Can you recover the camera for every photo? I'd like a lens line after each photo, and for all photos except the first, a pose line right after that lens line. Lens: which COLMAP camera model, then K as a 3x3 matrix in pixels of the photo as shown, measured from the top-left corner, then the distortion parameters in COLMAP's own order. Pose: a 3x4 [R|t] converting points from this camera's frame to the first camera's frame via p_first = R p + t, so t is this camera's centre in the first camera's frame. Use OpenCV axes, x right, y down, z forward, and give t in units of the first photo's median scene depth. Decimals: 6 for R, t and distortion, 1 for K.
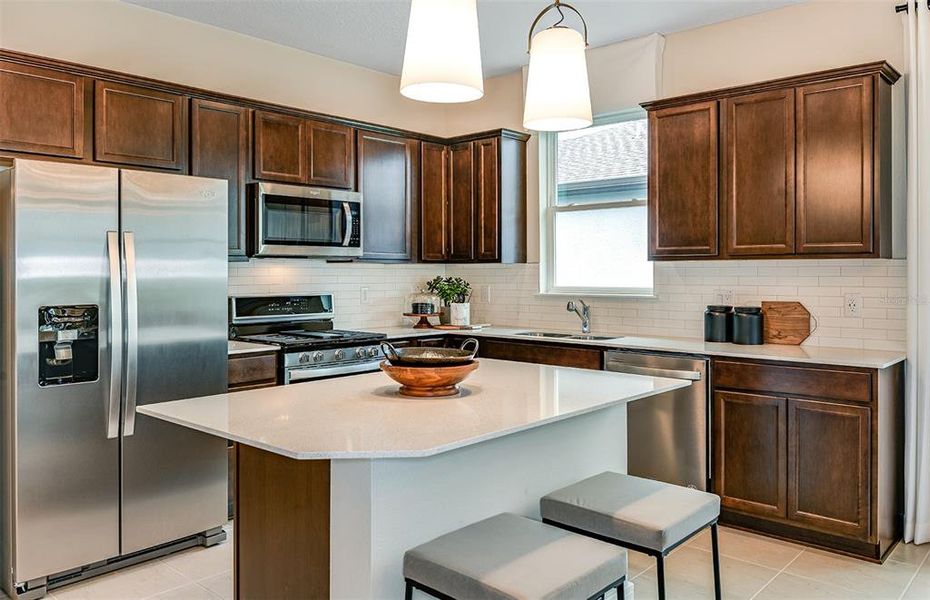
lens RADIAL K [[685.3, 0, 435.9], [0, 685.3, 274.7], [0, 0, 1]] dist [-0.007440, -0.002472]
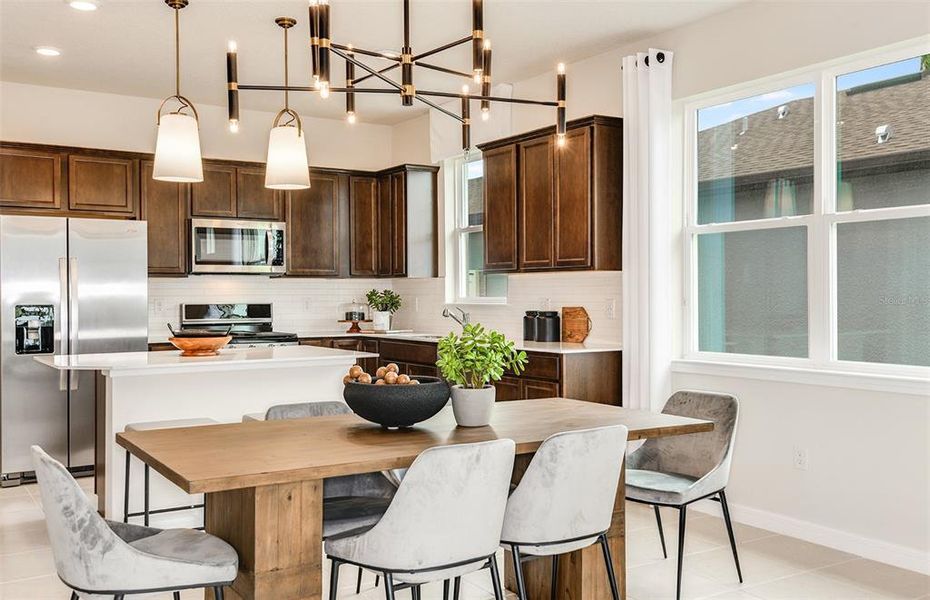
lens RADIAL K [[866.5, 0, 464.5], [0, 866.5, 304.1], [0, 0, 1]] dist [0.012656, 0.000000]
pose [[0.968536, 0.000094, -0.248874, 0.674030], [0.002291, 0.999954, 0.009293, 0.018723], [0.248864, -0.009571, 0.968491, -0.513941]]
